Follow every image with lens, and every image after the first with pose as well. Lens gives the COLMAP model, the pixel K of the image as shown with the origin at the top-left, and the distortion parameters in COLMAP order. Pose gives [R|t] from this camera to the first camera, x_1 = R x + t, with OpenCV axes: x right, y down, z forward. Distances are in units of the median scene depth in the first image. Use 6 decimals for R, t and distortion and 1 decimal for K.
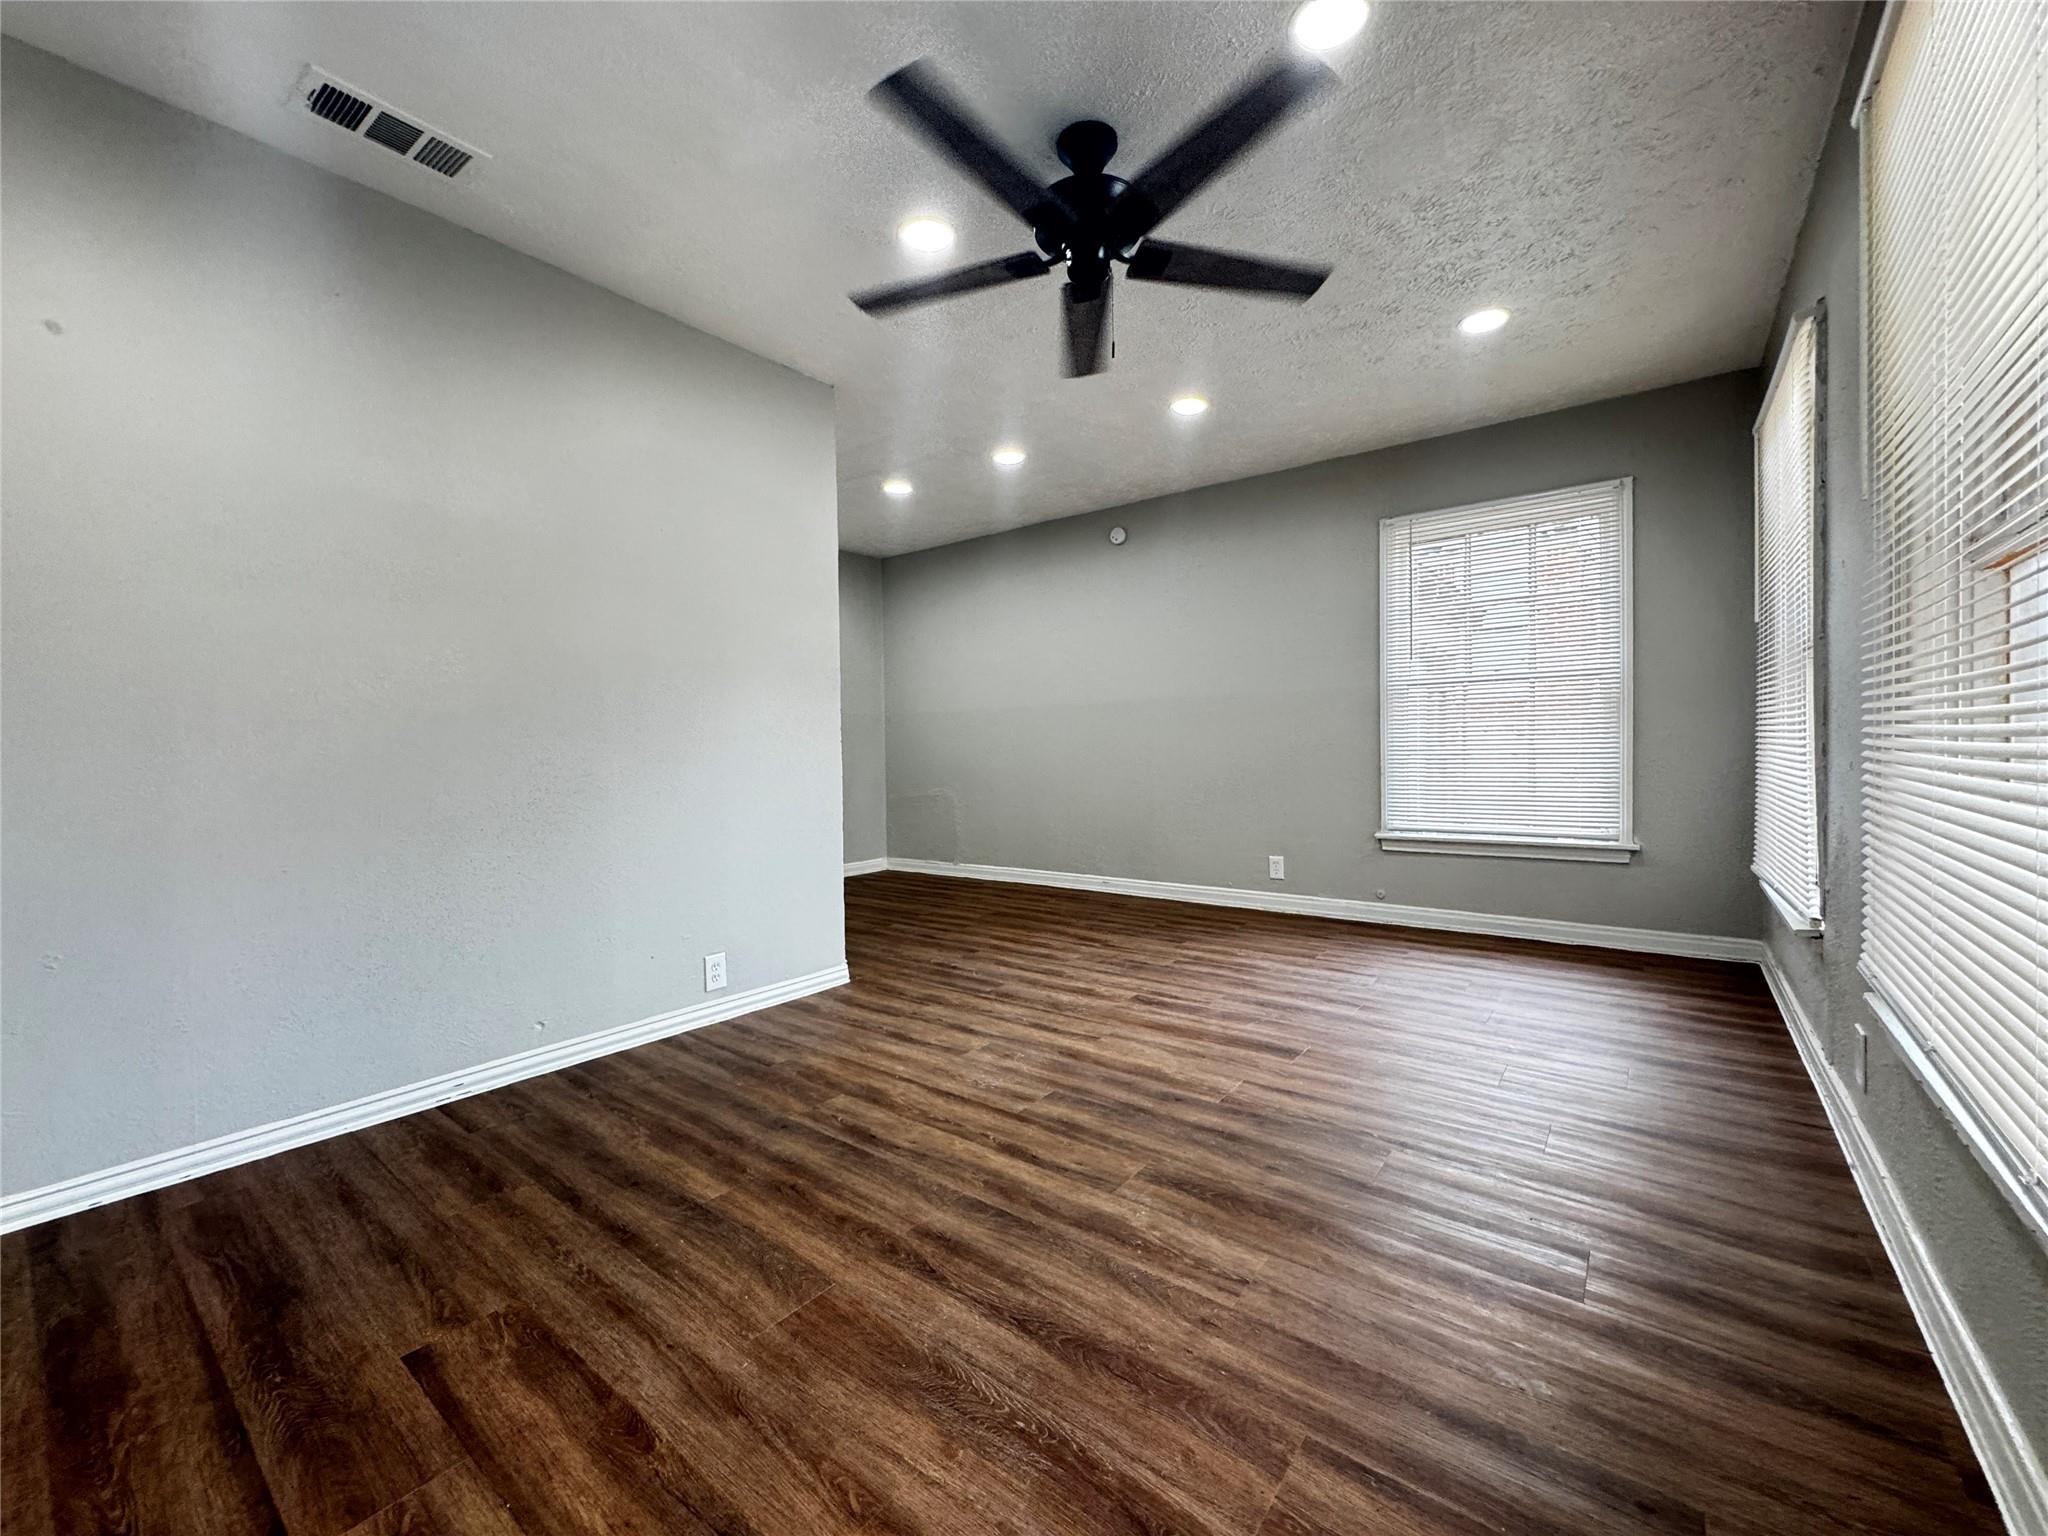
lens RADIAL K [[807.2, 0, 1024.0], [0, 807.2, 768.0], [0, 0, 1]] dist [0.000356, 0.000250]
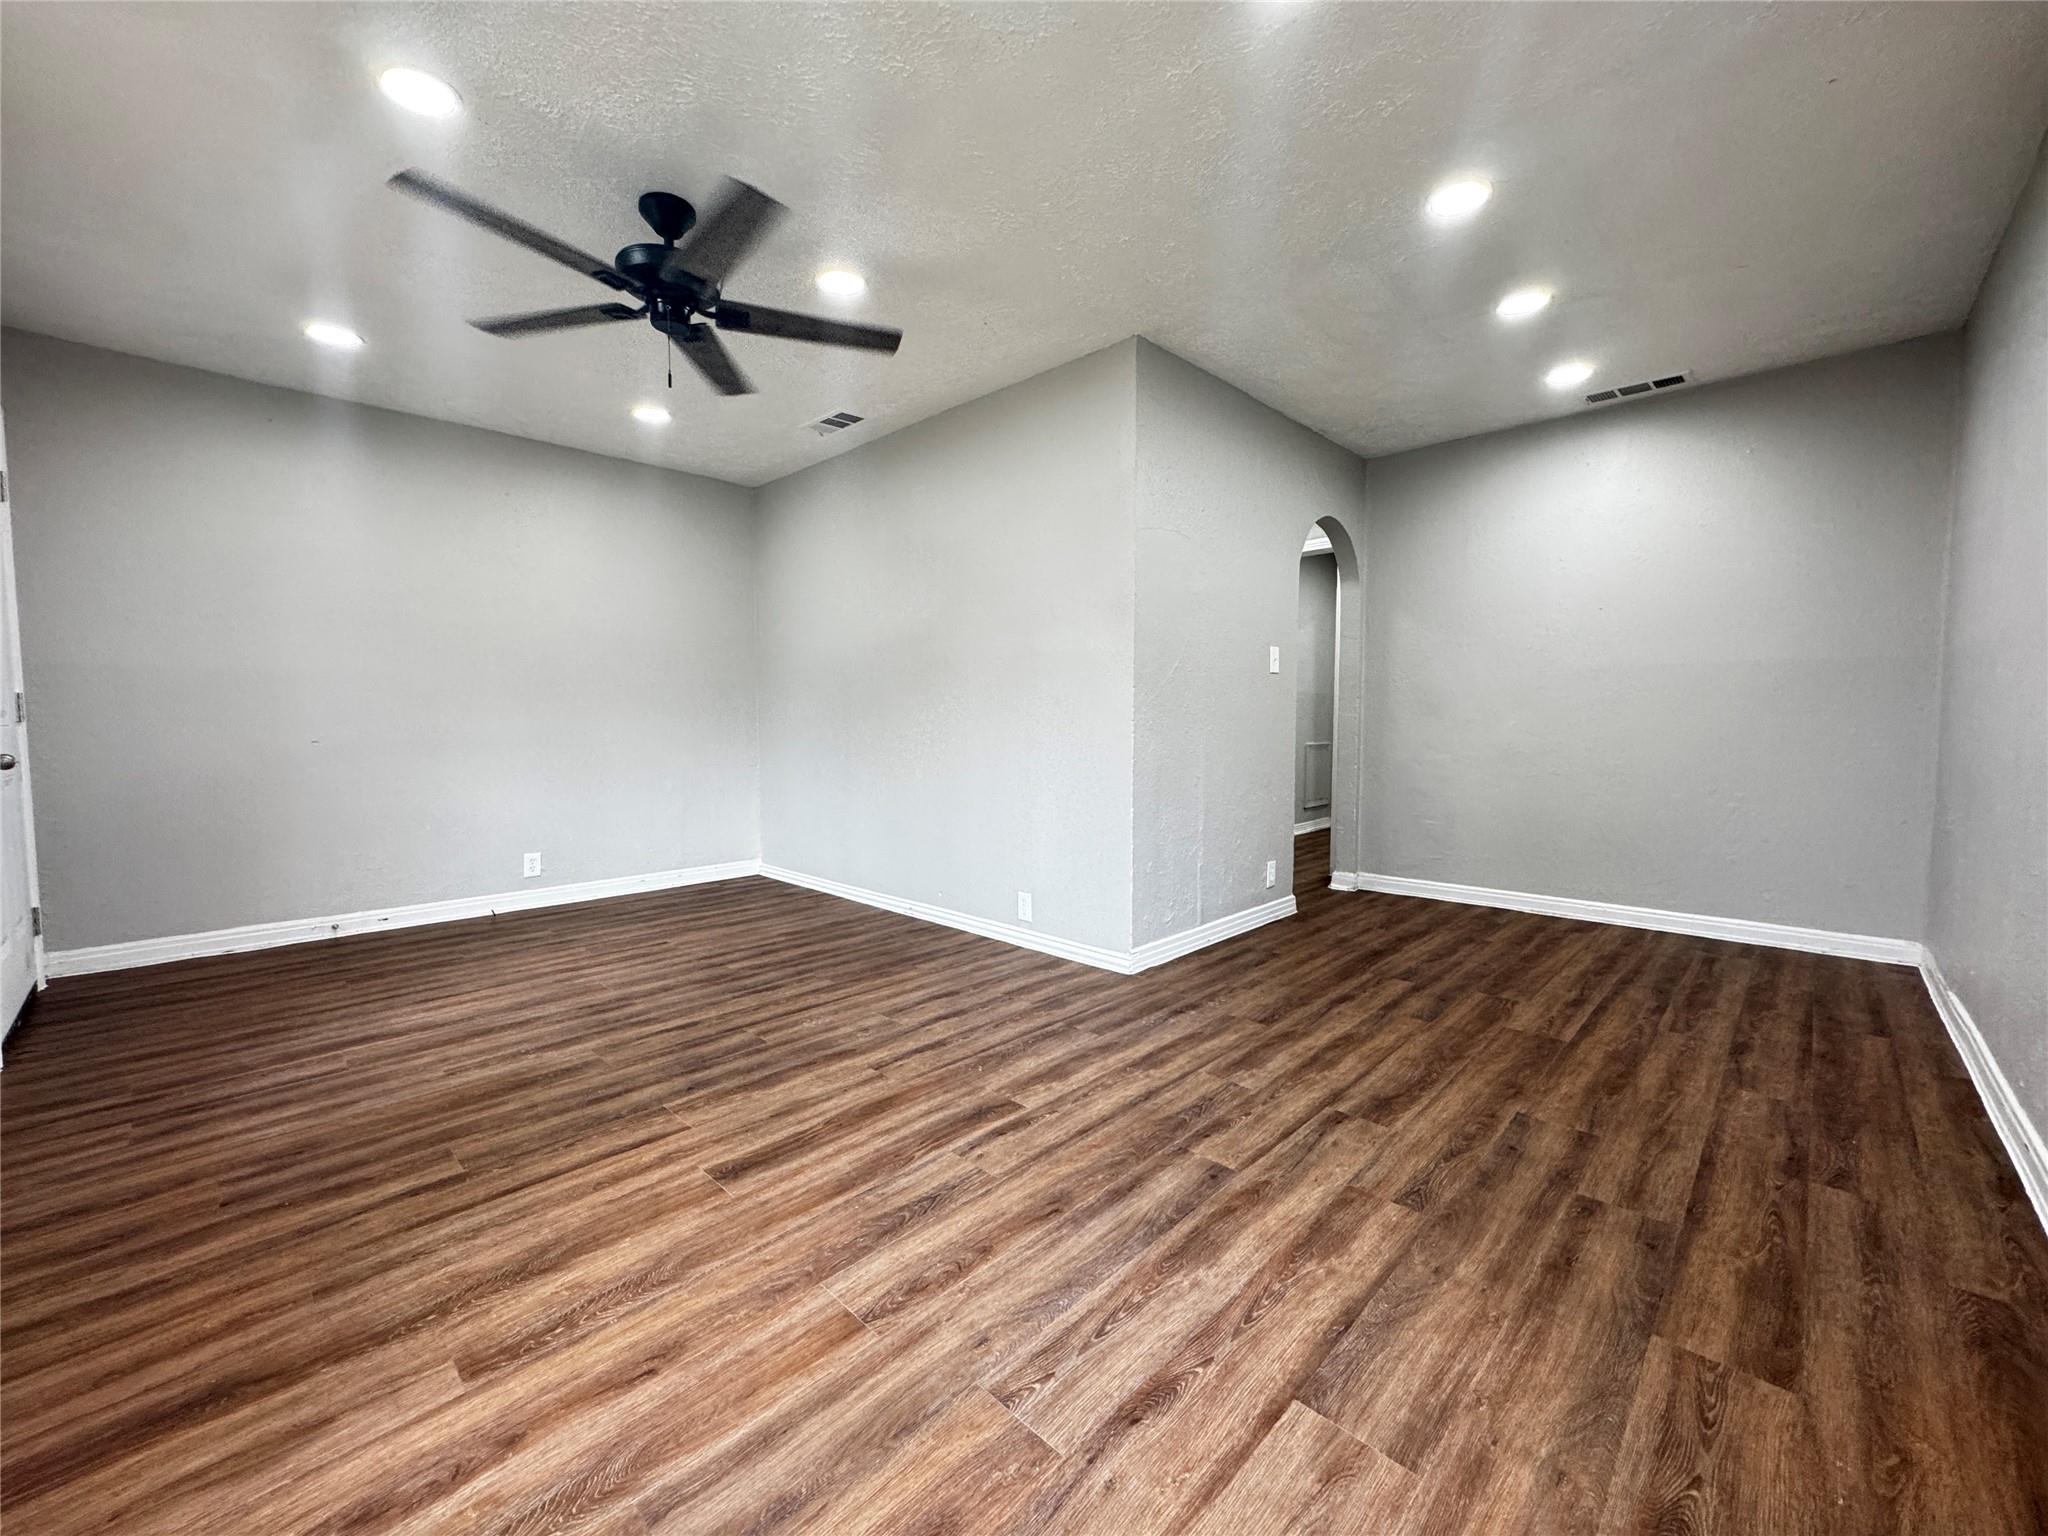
lens RADIAL K [[807.2, 0, 1024.0], [0, 807.2, 768.0], [0, 0, 1]] dist [0.000356, 0.000250]
pose [[-0.090915, 0.090428, -0.991745, 1.125277], [-0.017585, 0.995568, 0.092389, -0.102835], [0.995703, 0.025840, -0.088922, 1.478095]]
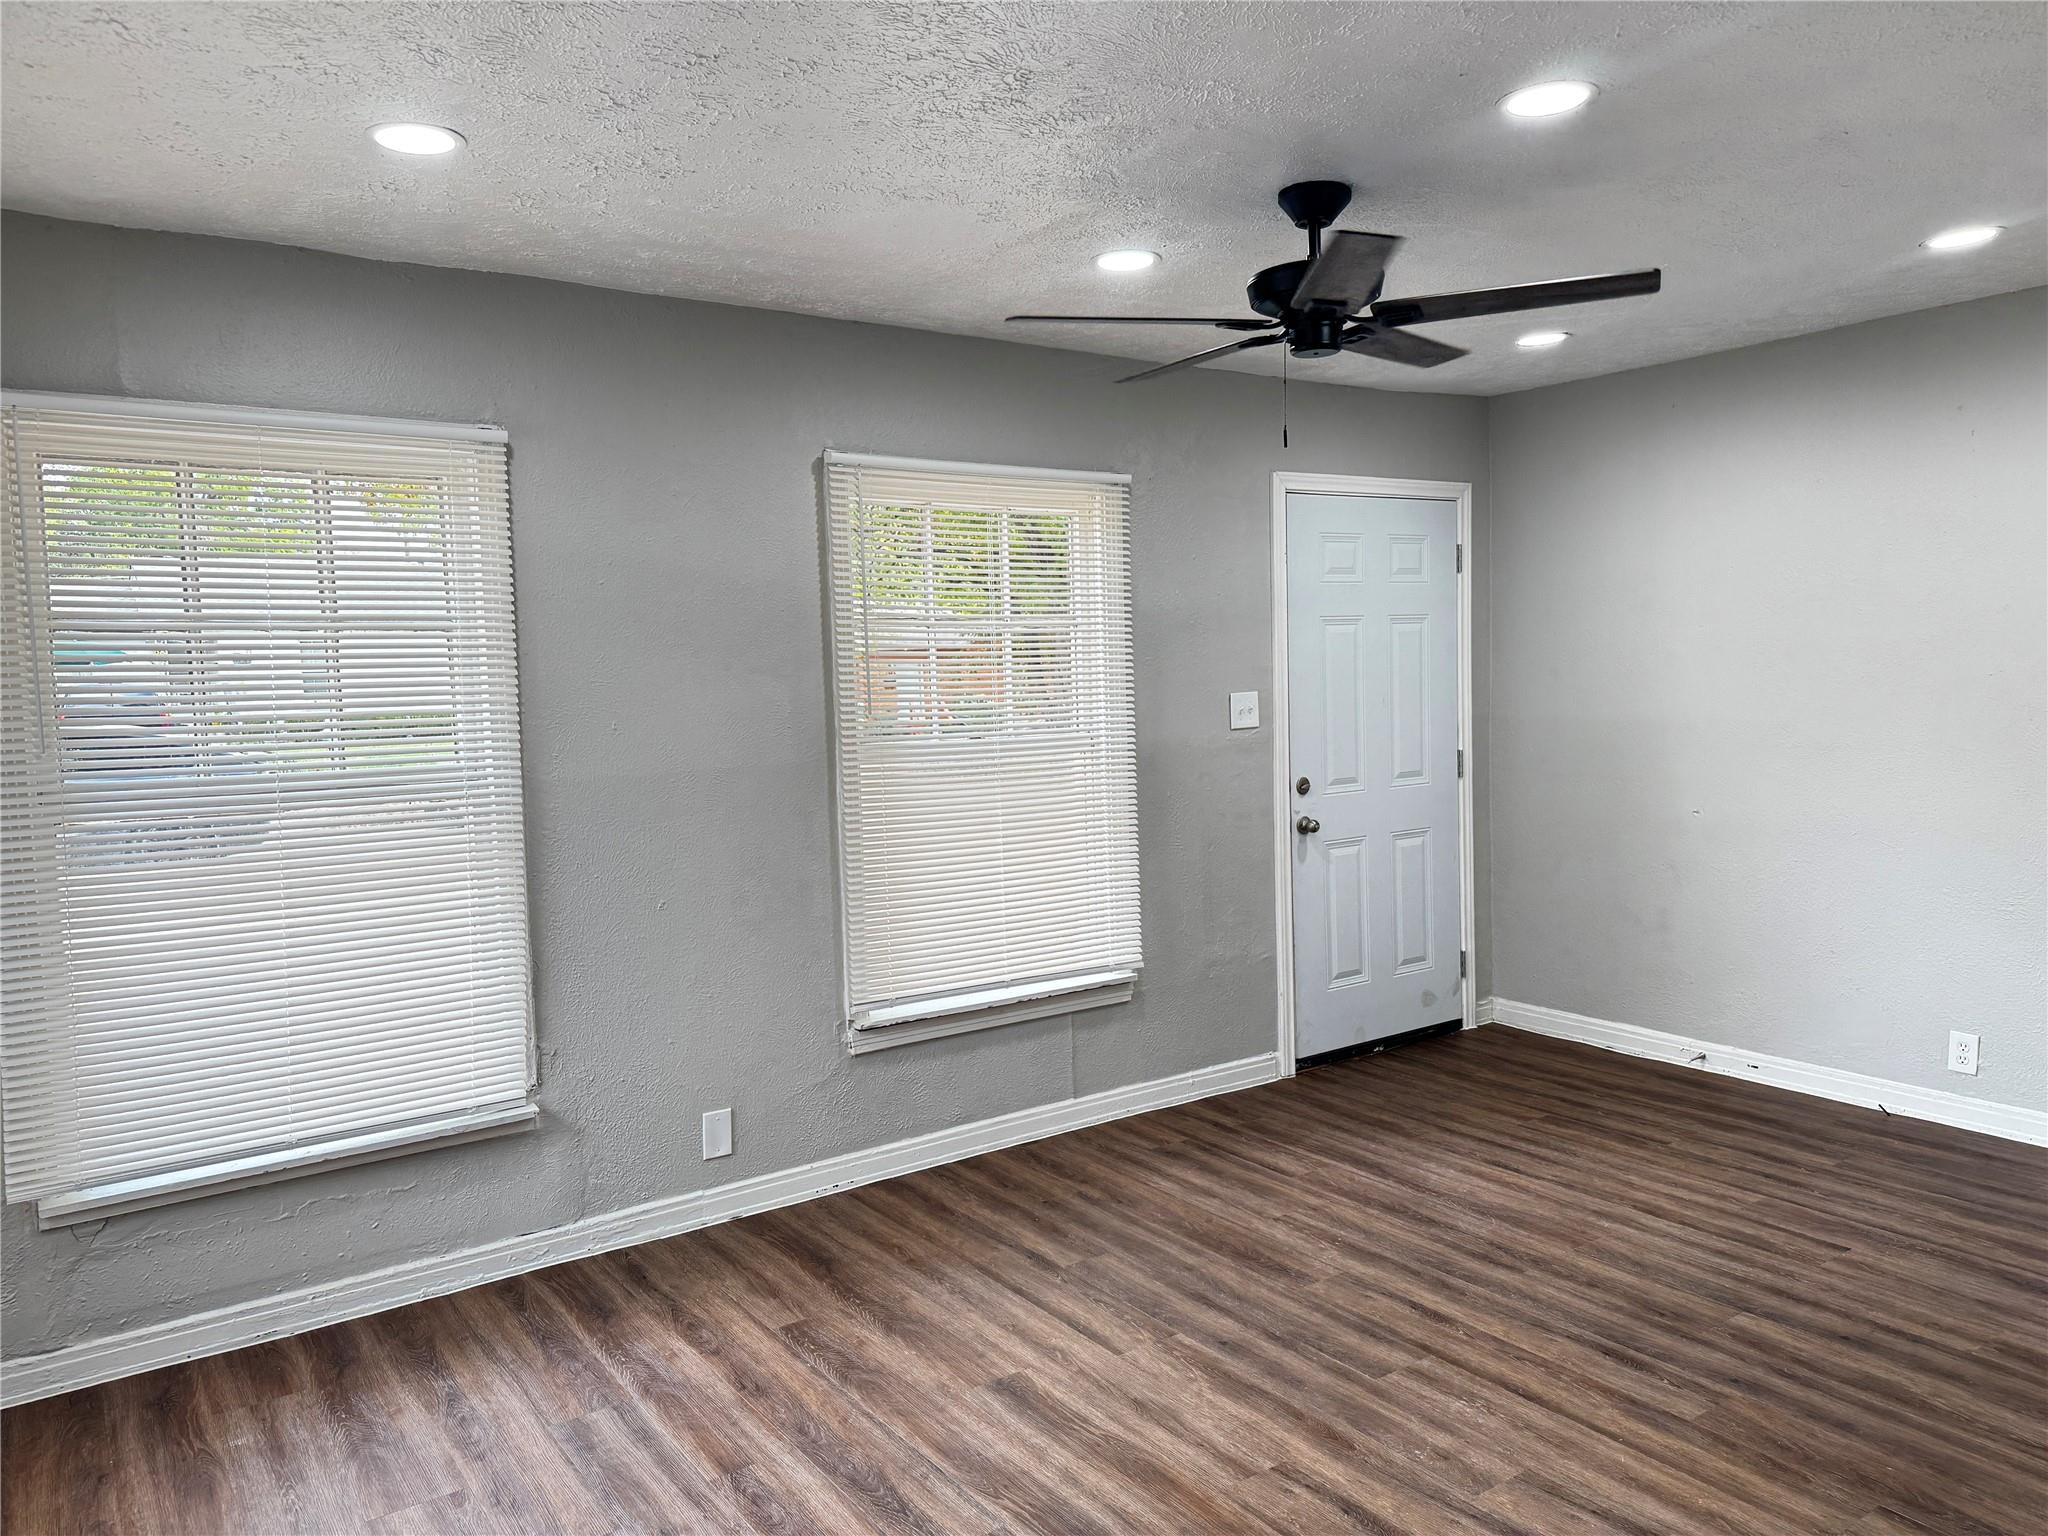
lens RADIAL K [[1529.2, 0, 1024.0], [0, 1529.2, 768.0], [0, 0, 1]] dist [0.004536, -0.049900]
pose [[-0.959096, 0.023299, 0.282122, -0.060638], [0.051494, 0.994339, 0.092942, -0.306322], [-0.278359, 0.103668, -0.954866, 2.402803]]
